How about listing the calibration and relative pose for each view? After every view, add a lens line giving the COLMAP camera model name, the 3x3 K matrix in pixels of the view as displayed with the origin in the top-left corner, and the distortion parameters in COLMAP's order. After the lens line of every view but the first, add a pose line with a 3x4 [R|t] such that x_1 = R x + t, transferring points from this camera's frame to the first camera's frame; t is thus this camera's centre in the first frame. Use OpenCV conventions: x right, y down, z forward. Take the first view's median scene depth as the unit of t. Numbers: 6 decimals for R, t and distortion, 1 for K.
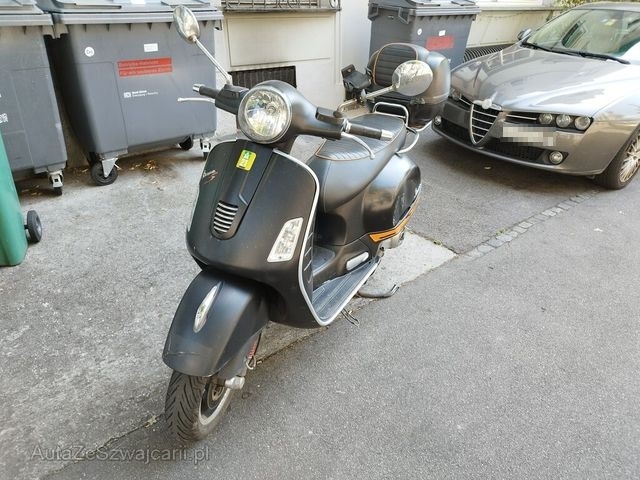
lens RADIAL K [[449.8, 0, 312.7], [0, 449.8, 244.0], [0, 0, 1]] dist [-0.005168, -0.006392]
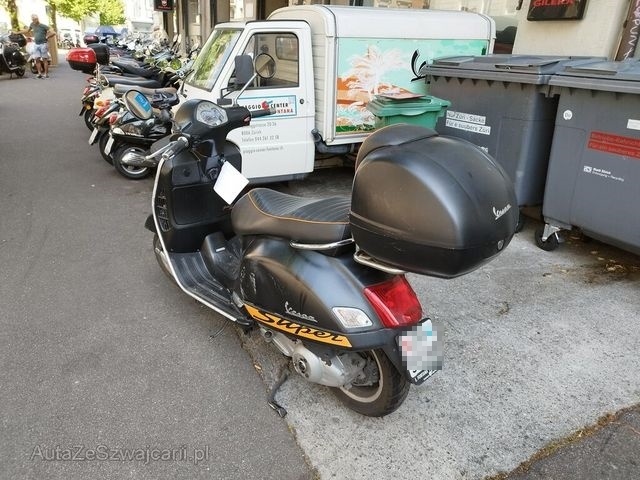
lens RADIAL K [[457.9, 0, 320.0], [0, 457.9, 240.0], [0, 0, 1]] dist [0.027342, -0.027533]
pose [[-0.238911, 0.359020, -0.902234, 0.592996], [-0.493576, 0.755261, 0.431235, -0.380903], [0.836244, 0.548348, -0.003236, 0.690462]]
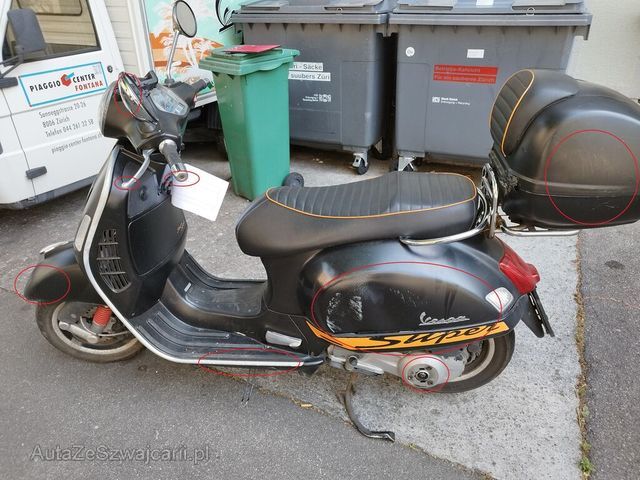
lens RADIAL K [[457.9, 0, 320.0], [0, 457.9, 240.0], [0, 0, 1]] dist [0.027342, -0.027533]
pose [[0.405662, 0.412784, -0.815505, 0.438313], [-0.429443, 0.873680, 0.228609, -0.200683], [0.806856, 0.257475, 0.531686, 0.378558]]
